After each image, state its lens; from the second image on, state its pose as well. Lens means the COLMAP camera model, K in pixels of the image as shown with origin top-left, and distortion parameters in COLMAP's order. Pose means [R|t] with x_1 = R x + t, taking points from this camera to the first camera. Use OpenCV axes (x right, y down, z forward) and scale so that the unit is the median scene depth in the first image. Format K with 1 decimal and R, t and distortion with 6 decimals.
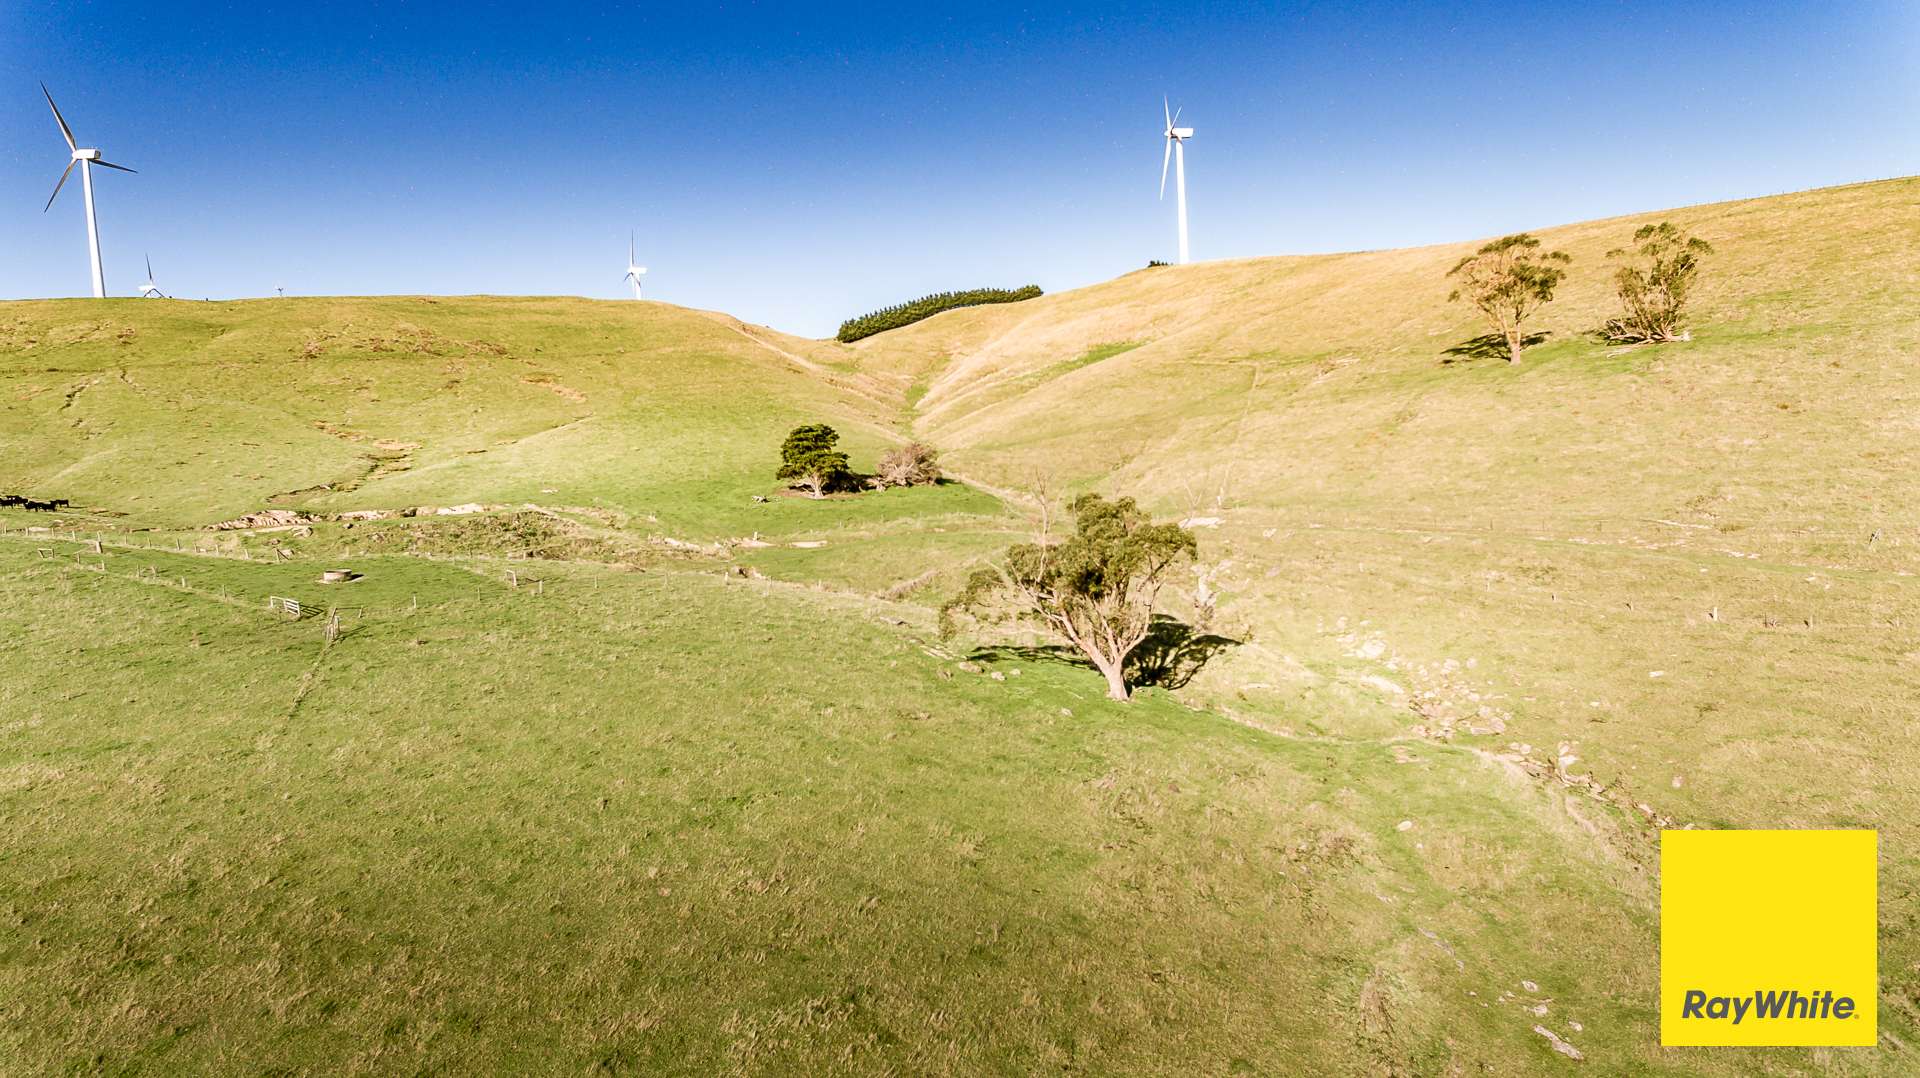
lens RADIAL K [[1101.2, 0, 946.1], [0, 1101.2, 546.9], [0, 0, 1]] dist [0.004907, -0.014464]
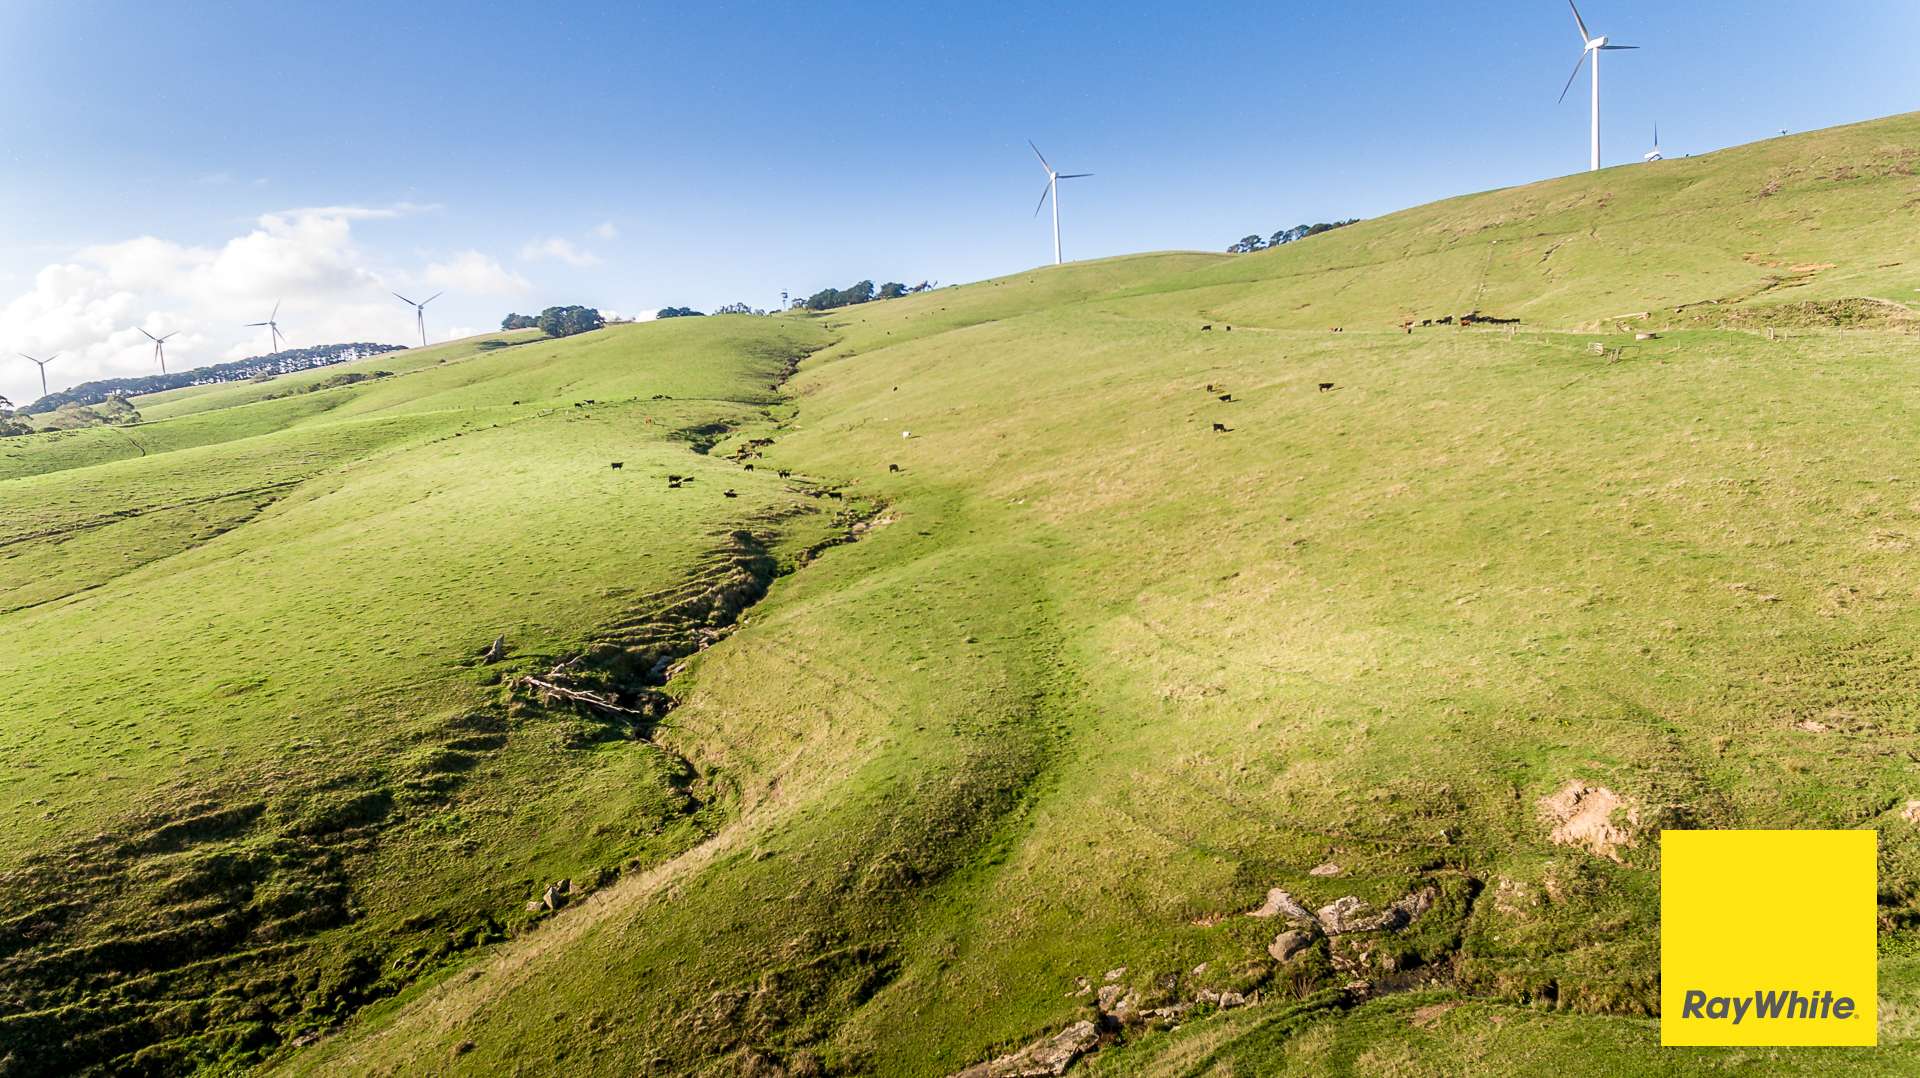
lens RADIAL K [[1101.2, 0, 963.7], [0, 1101.2, 527.4], [0, 0, 1]] dist [0.004907, -0.014464]
pose [[0.385951, 0.127368, -0.913685, 0.428531], [-0.031295, 0.991661, 0.125019, 0.116748], [0.921988, -0.019657, 0.386718, -0.362244]]
